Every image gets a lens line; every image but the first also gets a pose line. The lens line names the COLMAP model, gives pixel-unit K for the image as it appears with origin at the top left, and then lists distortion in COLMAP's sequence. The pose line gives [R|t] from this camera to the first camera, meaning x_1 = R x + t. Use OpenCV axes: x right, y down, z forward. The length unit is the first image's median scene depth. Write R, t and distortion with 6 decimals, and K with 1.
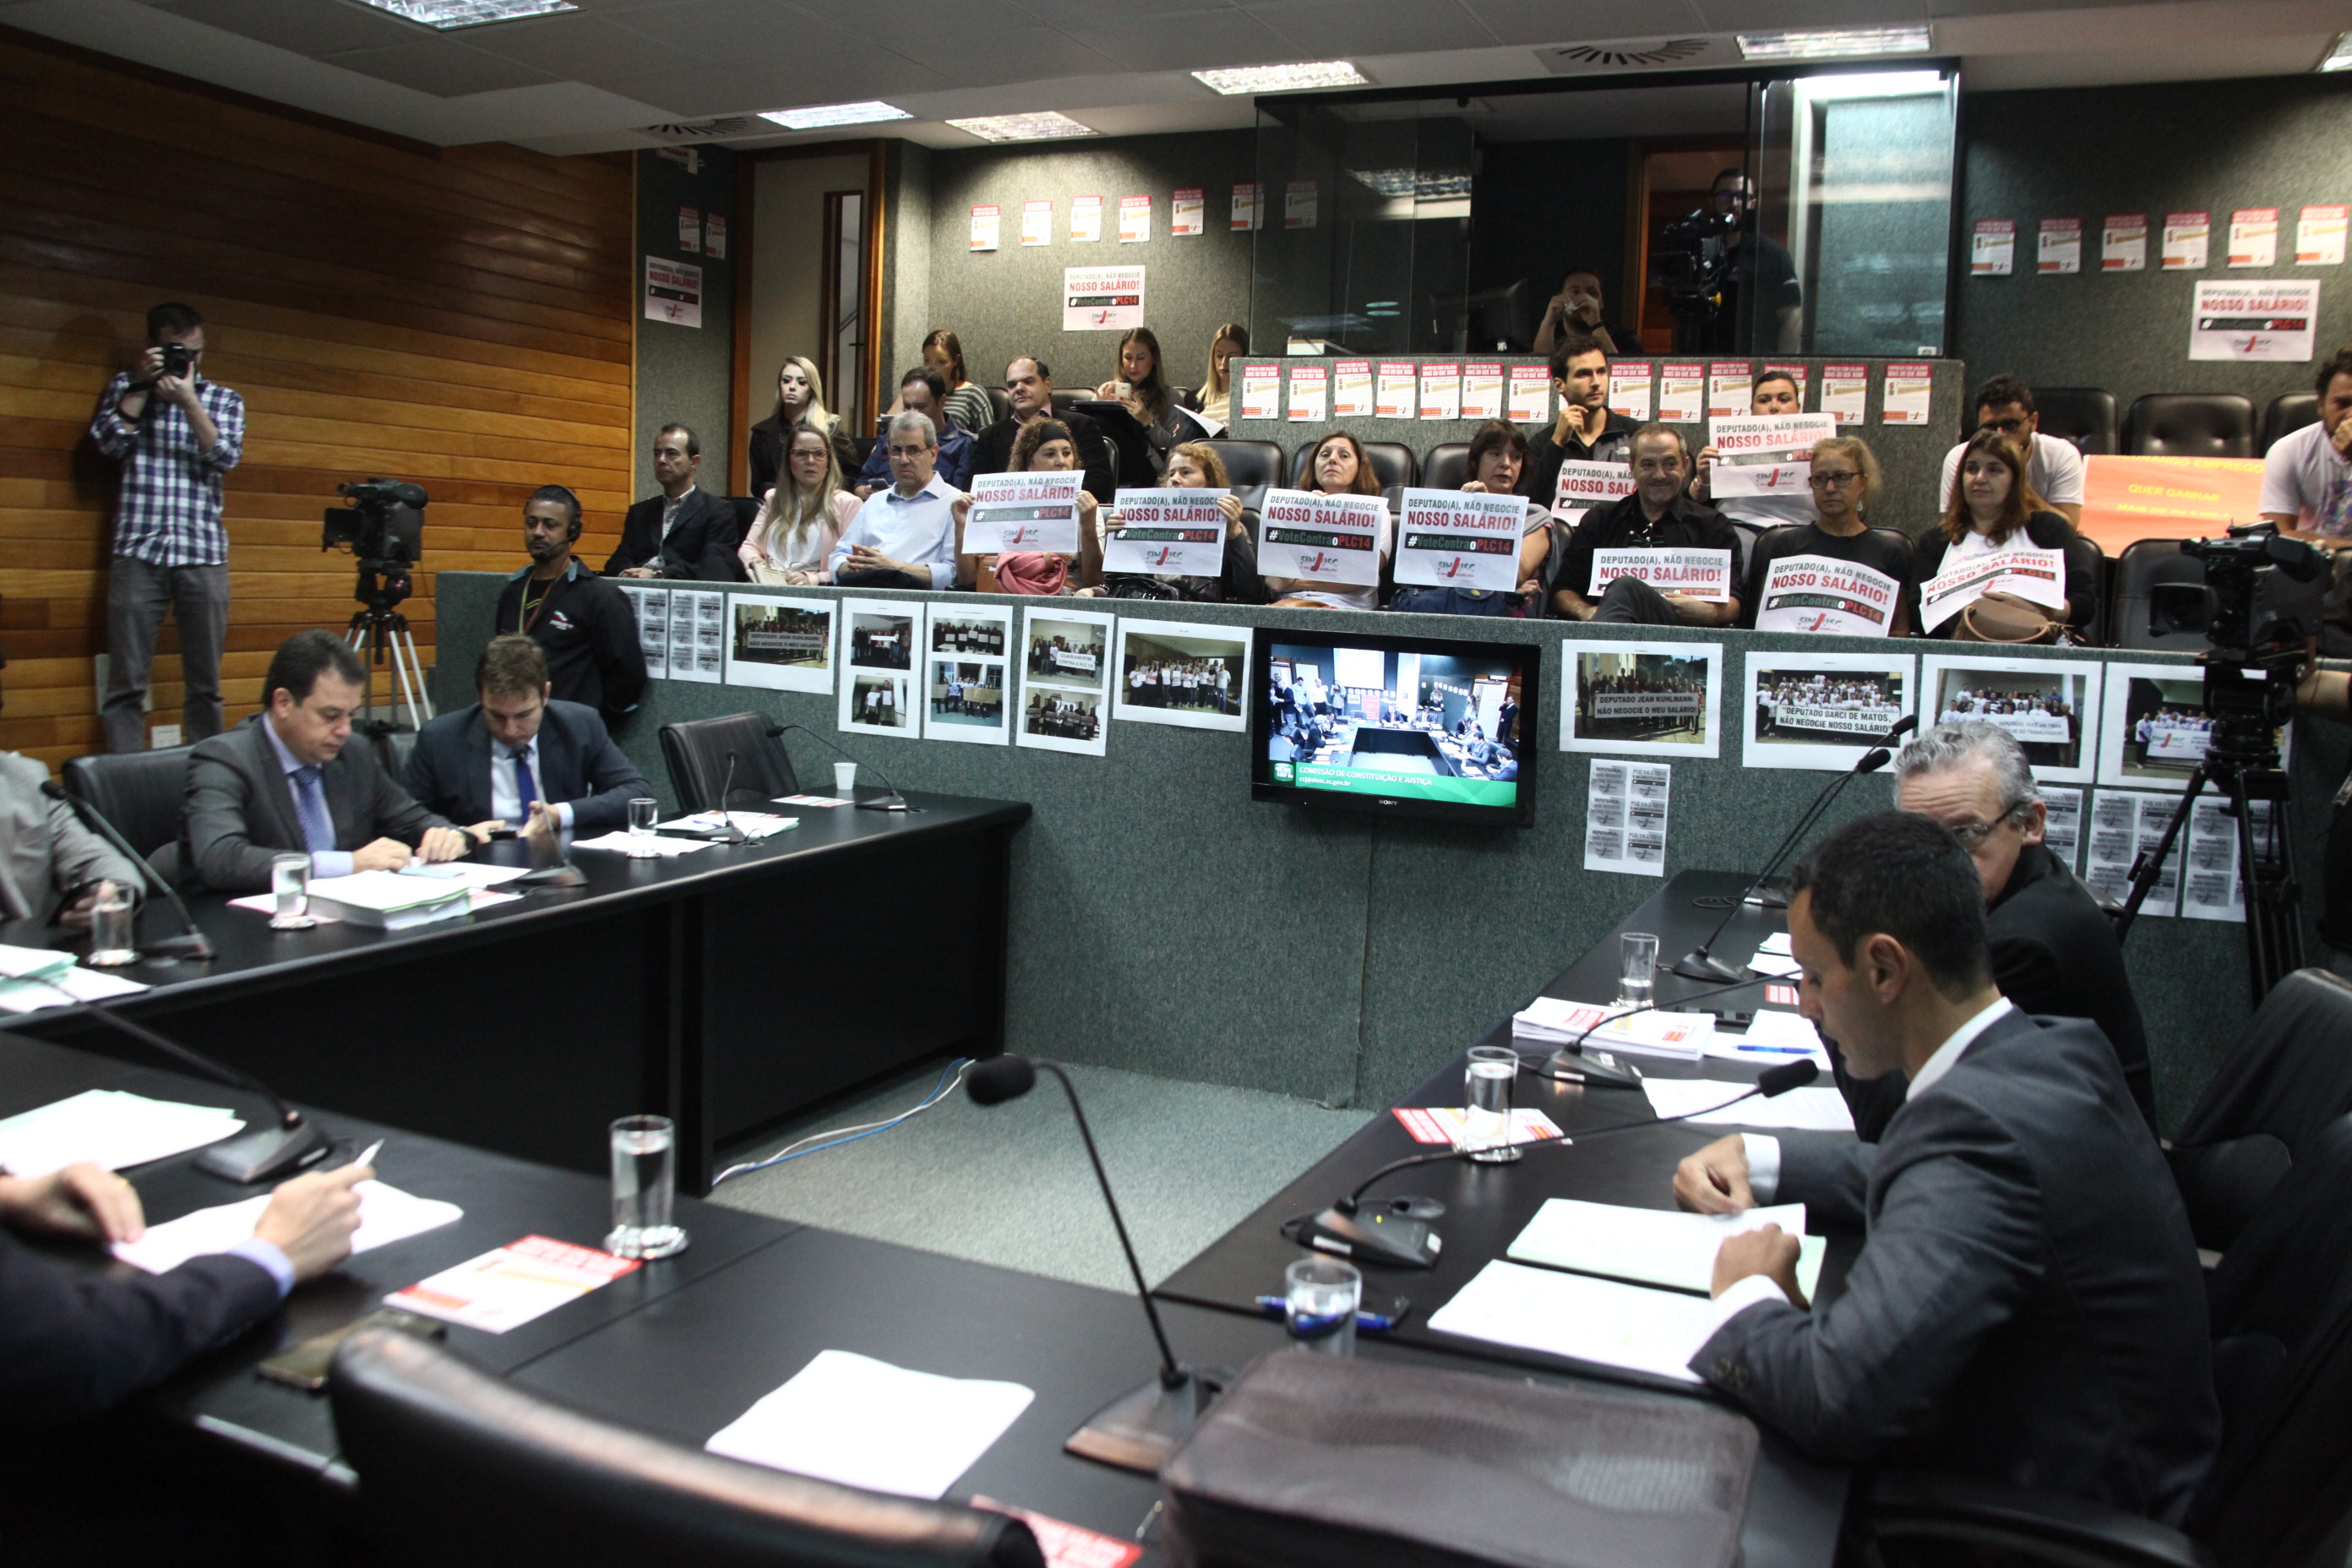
lens RADIAL K [[2017.6, 0, 1178.9], [0, 2017.6, 789.3], [0, 0, 1]] dist [-0.083220, 0.075985]
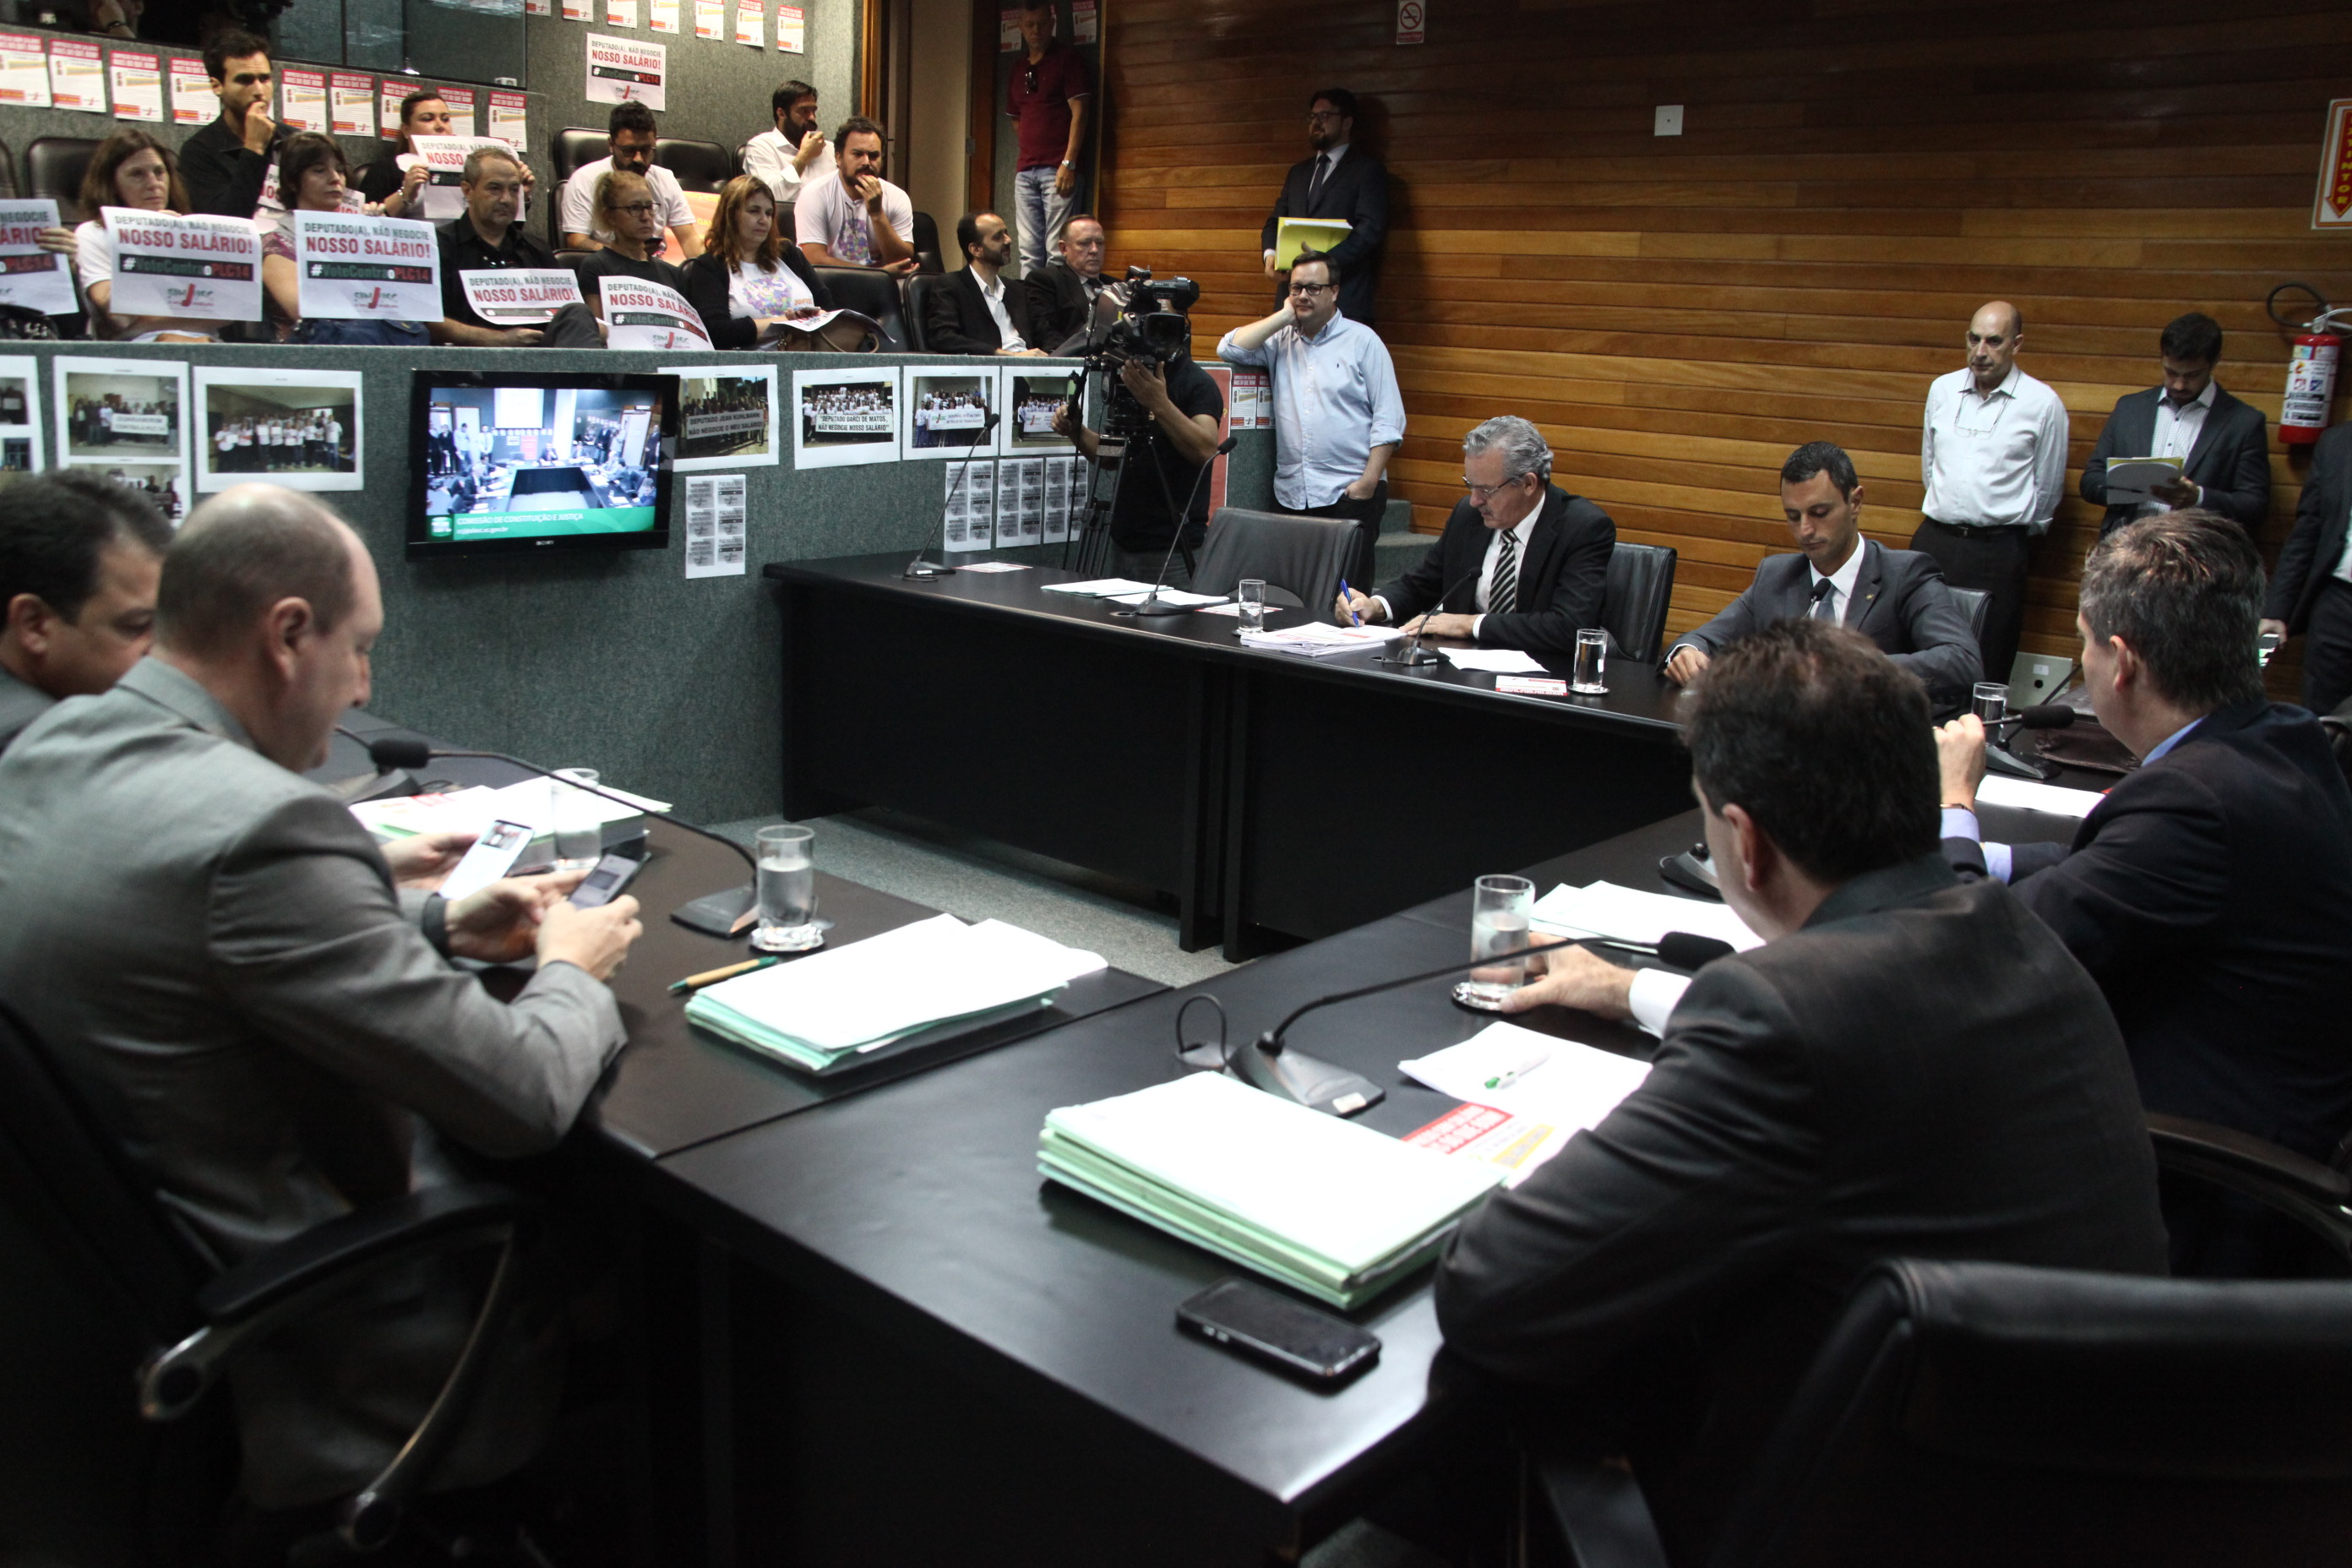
lens RADIAL K [[2017.6, 0, 1182.4], [0, 2017.6, 782.9], [0, 0, 1]] dist [-0.083220, 0.075985]
pose [[0.292059, -0.233984, 0.927337, -0.745256], [0.085756, 0.972113, 0.218273, -0.066534], [-0.952548, 0.015776, 0.303980, 0.404560]]
